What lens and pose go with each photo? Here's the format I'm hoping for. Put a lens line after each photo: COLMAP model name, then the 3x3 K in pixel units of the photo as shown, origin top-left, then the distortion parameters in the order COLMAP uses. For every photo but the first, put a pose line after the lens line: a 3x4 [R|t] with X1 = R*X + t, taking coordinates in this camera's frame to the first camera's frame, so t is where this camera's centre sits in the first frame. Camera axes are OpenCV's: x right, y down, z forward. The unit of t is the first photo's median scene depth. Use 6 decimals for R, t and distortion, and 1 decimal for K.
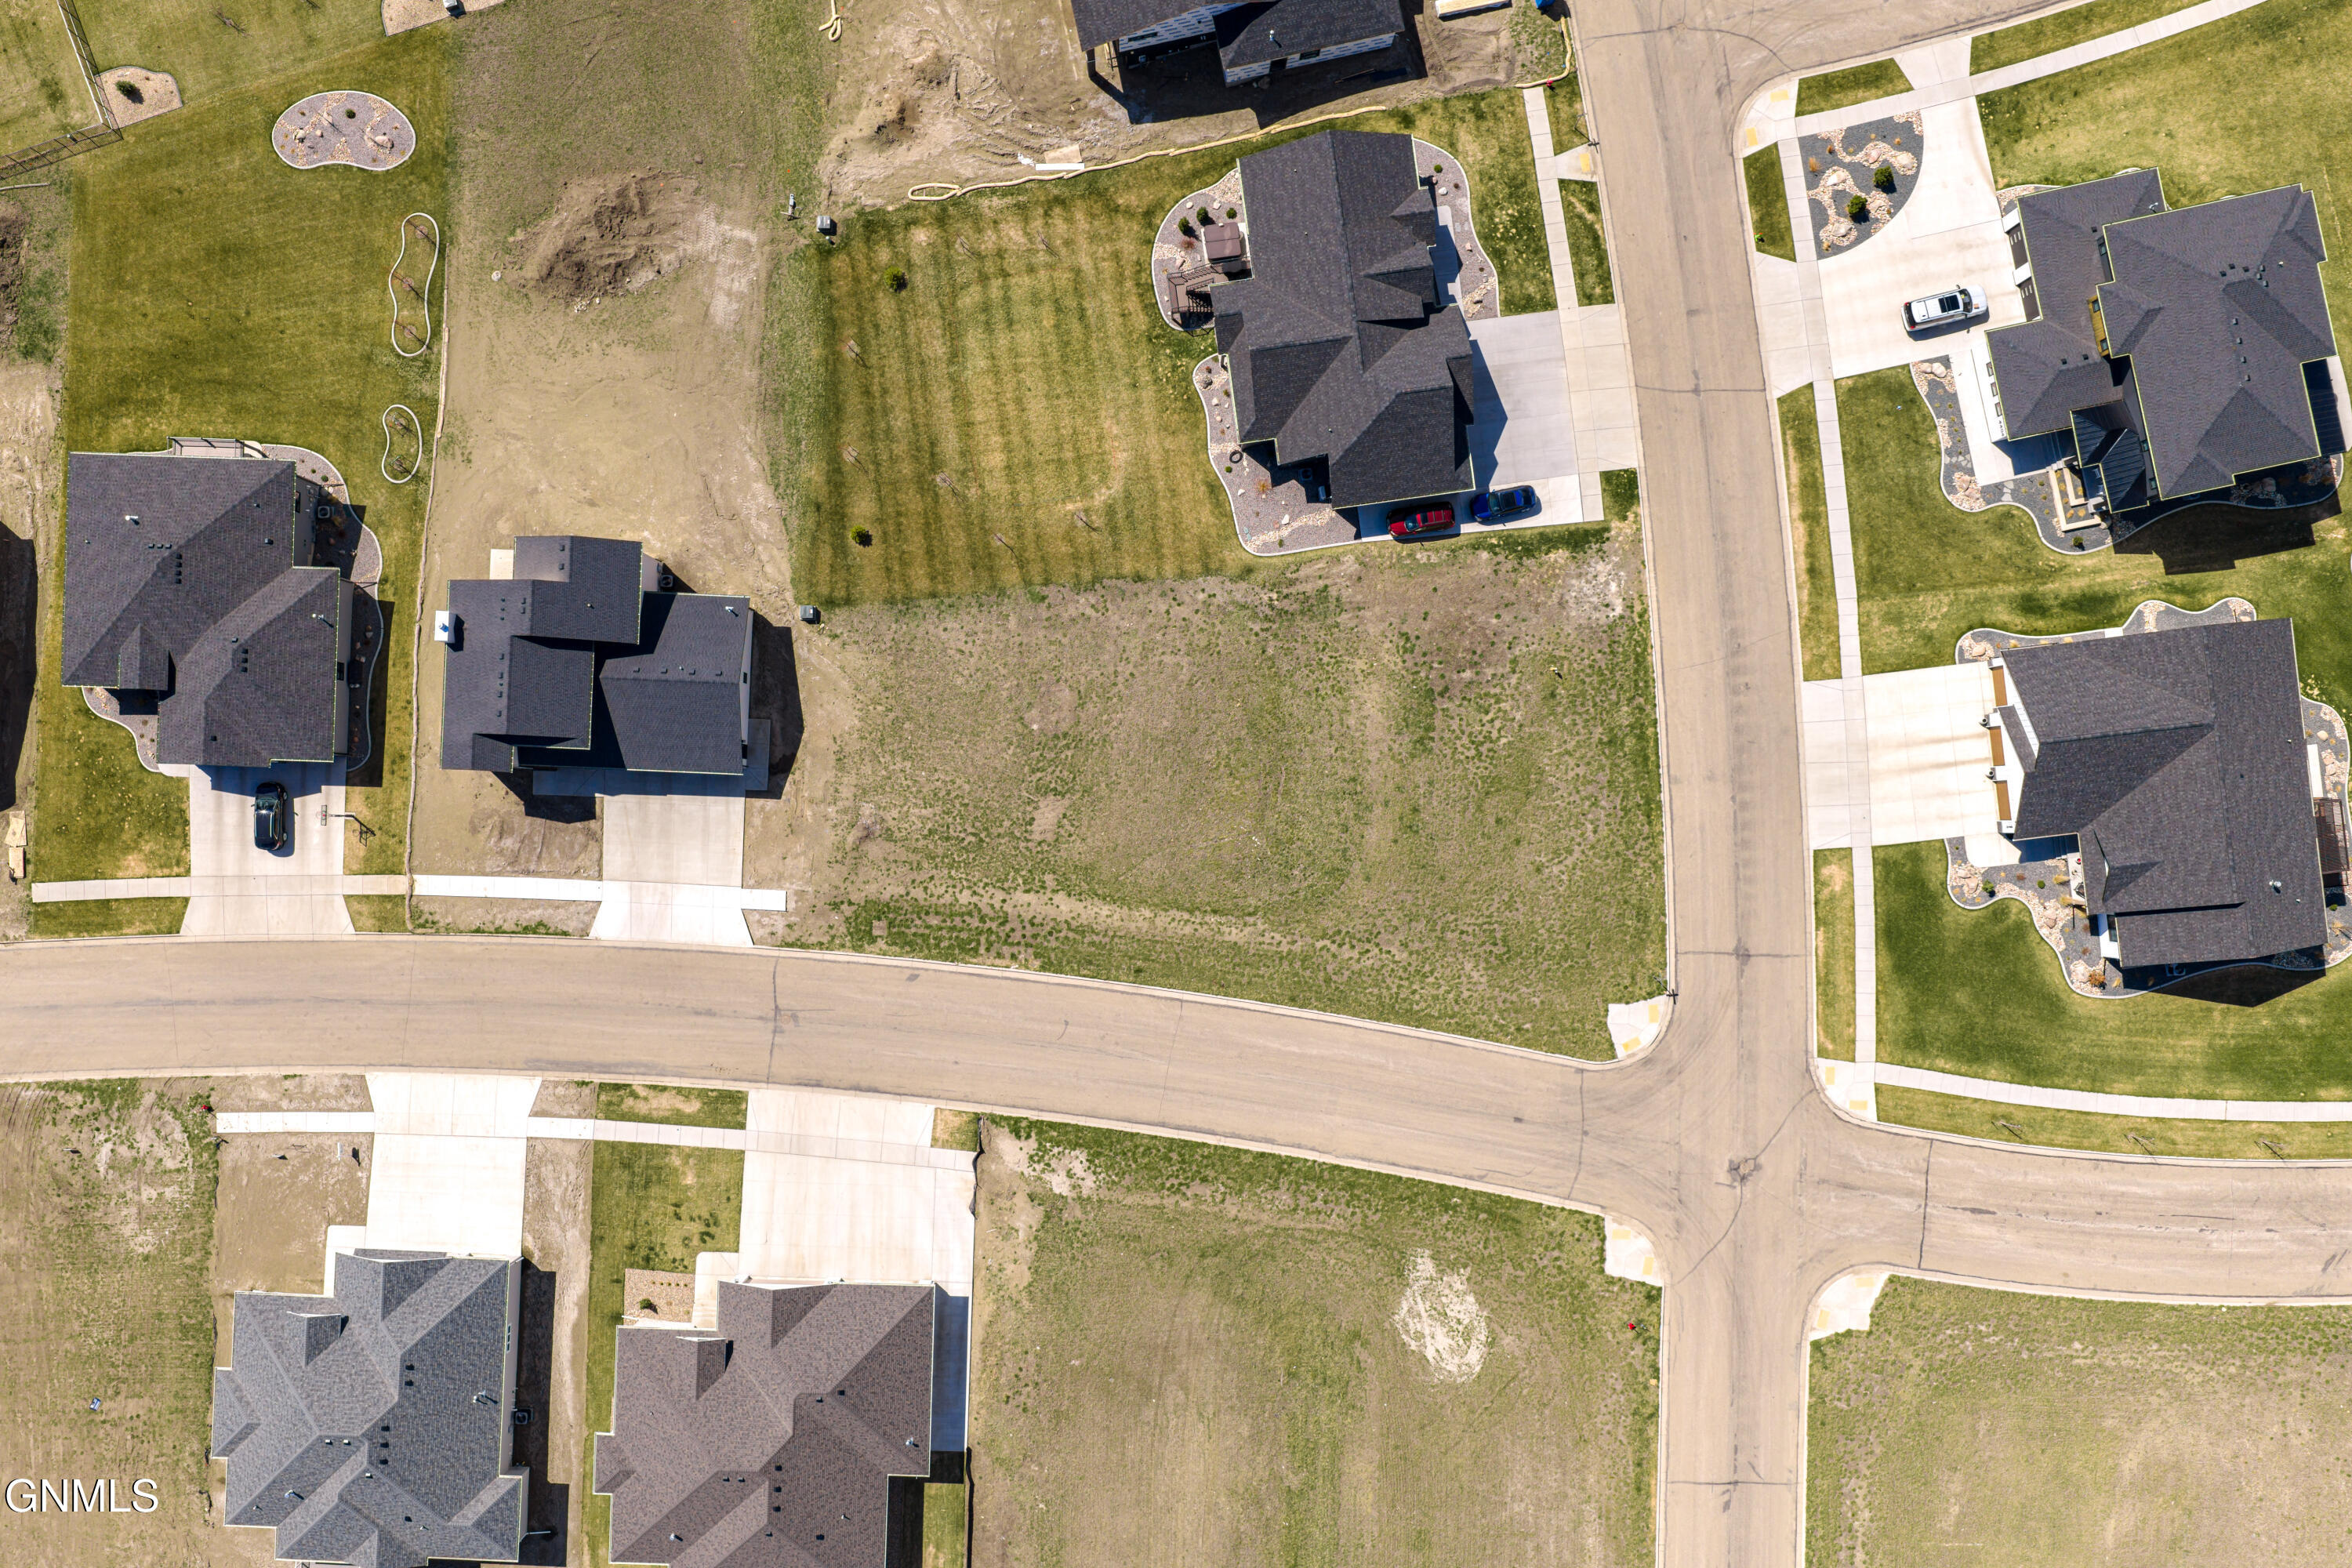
lens RADIAL K [[2007.4, 0, 1111.6], [0, 2007.4, 807.2], [0, 0, 1]] dist [0.028265, -0.062577]
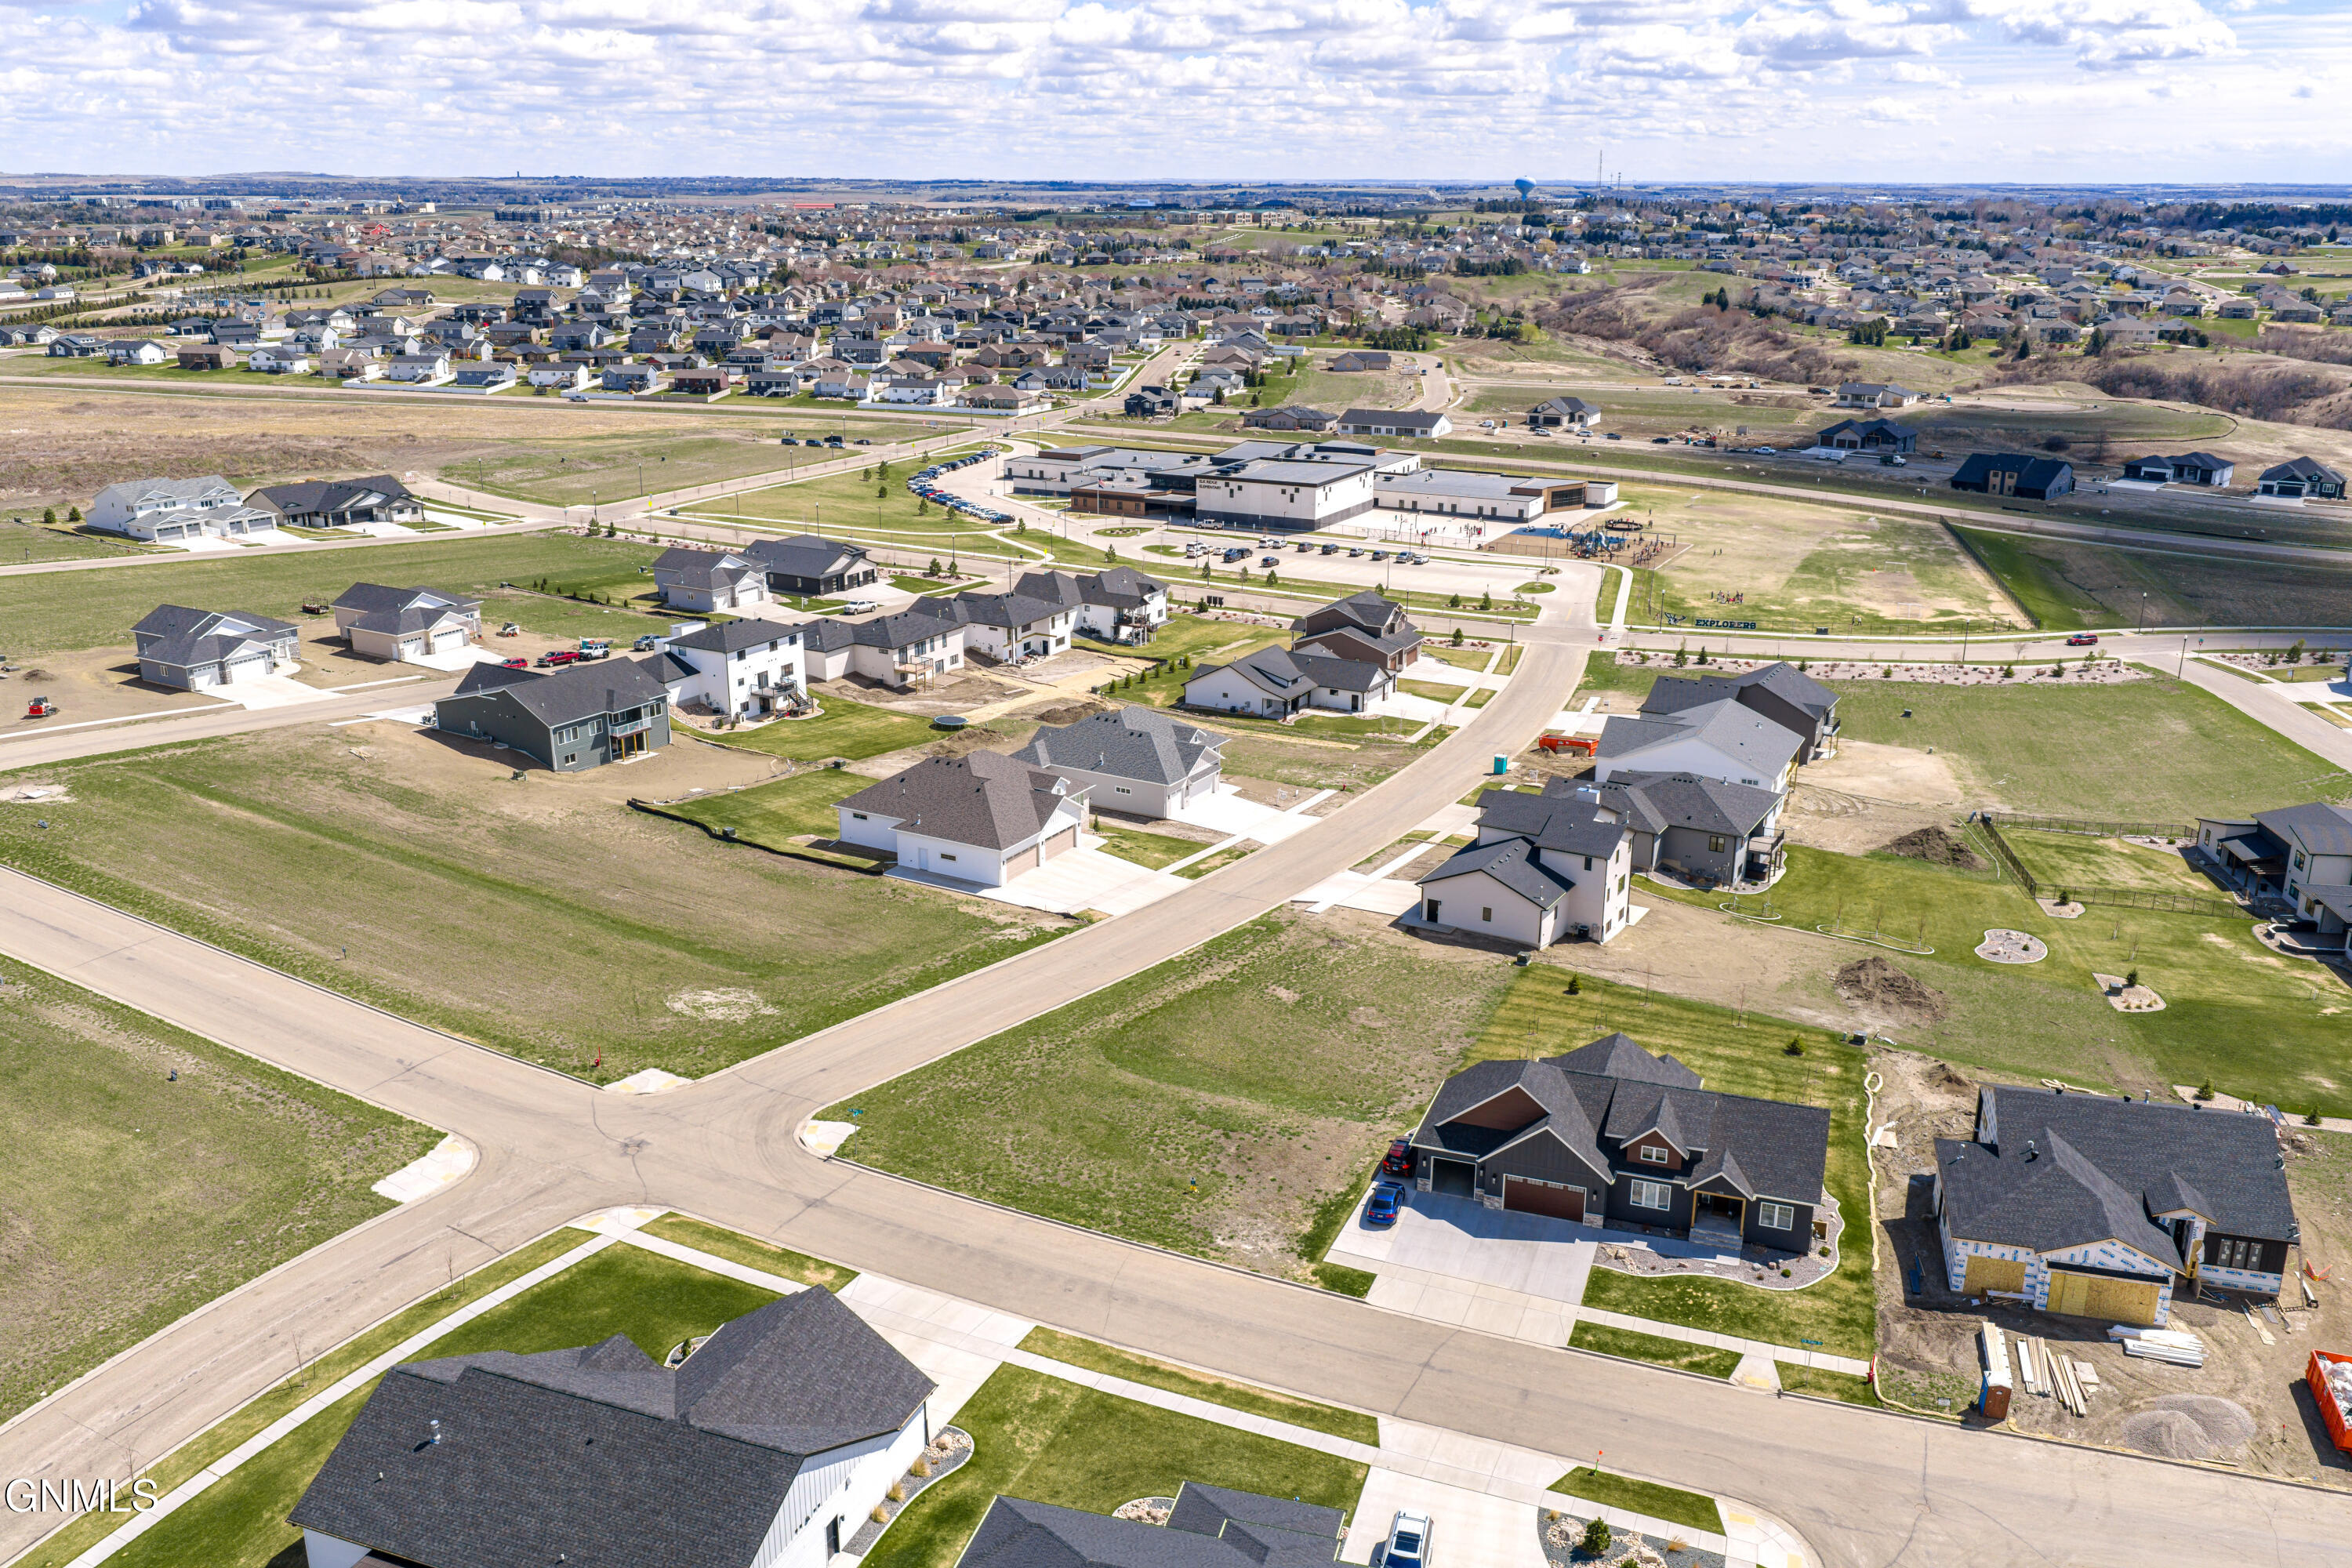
lens RADIAL K [[1937.6, 0, 1174.9], [0, 1937.6, 793.7], [0, 0, 1]] dist [0.021014, -0.038628]
pose [[-0.473180, 0.269235, -0.838817, 0.902204], [-0.880964, -0.142541, 0.451203, -0.426354], [0.001913, 0.952468, 0.304634, 0.557528]]
